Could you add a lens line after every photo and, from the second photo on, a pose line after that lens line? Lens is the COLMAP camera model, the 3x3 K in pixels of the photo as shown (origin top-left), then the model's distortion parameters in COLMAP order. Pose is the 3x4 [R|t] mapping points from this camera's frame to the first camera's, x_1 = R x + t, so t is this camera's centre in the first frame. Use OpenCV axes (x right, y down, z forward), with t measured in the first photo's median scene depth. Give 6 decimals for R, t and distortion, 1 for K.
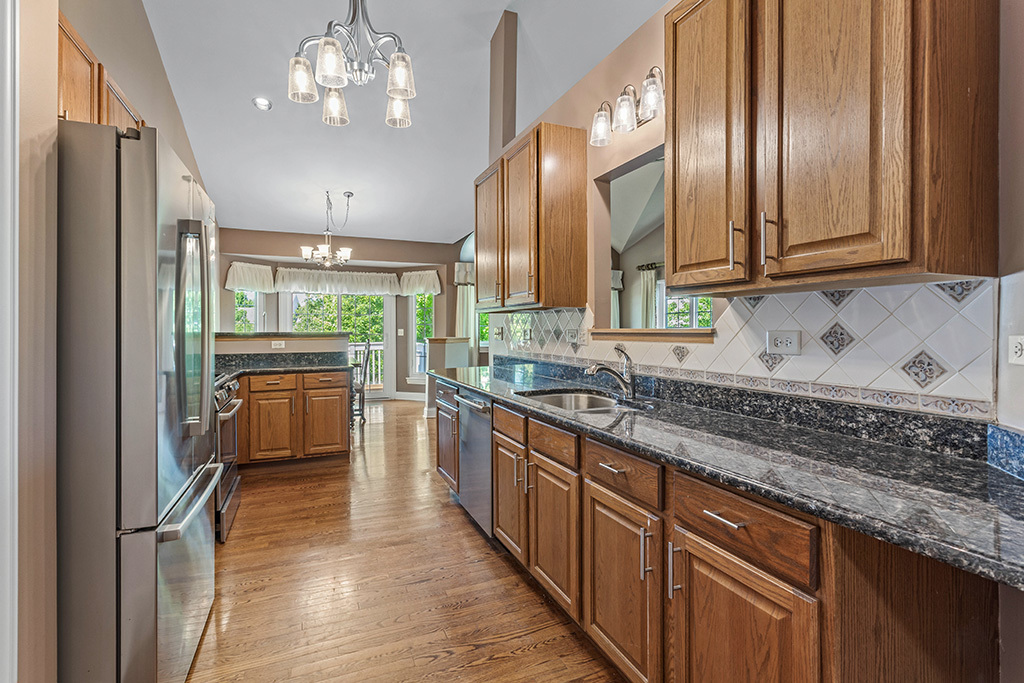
lens RADIAL K [[483.4, 0, 511.2], [0, 483.4, 339.0], [0, 0, 1]] dist [0.017000, 0.000072]
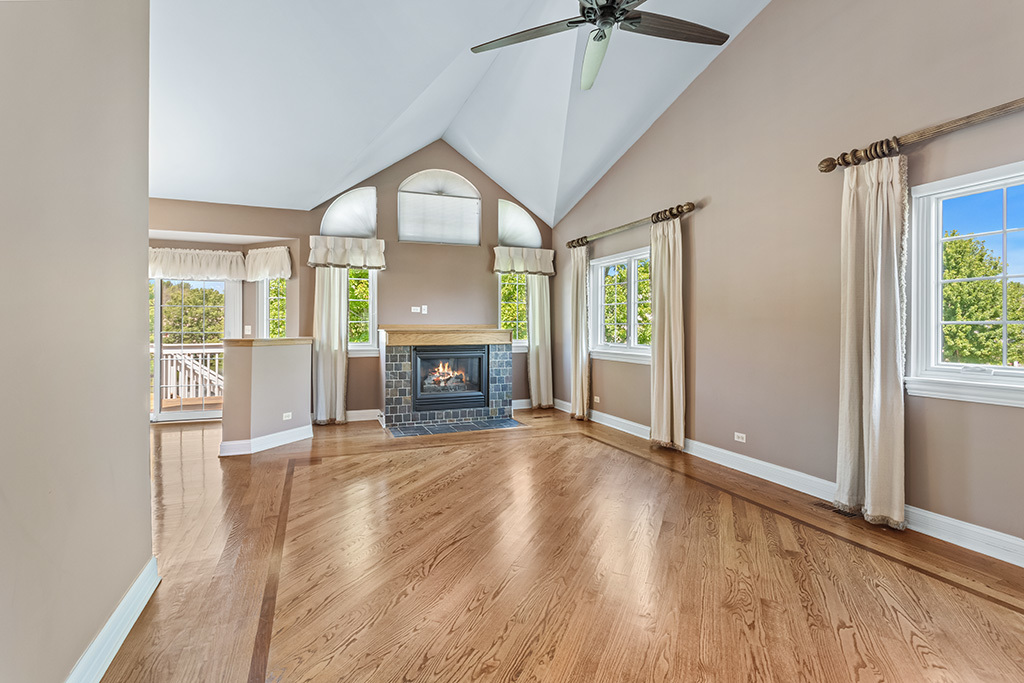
lens RADIAL K [[483.4, 0, 513.0], [0, 483.4, 336.8], [0, 0, 1]] dist [0.017000, 0.000072]
pose [[0.999612, 0.003172, -0.027660, 0.206446], [-0.003162, 0.999995, 0.000396, -0.005031], [0.027661, -0.000308, 0.999617, 0.262882]]
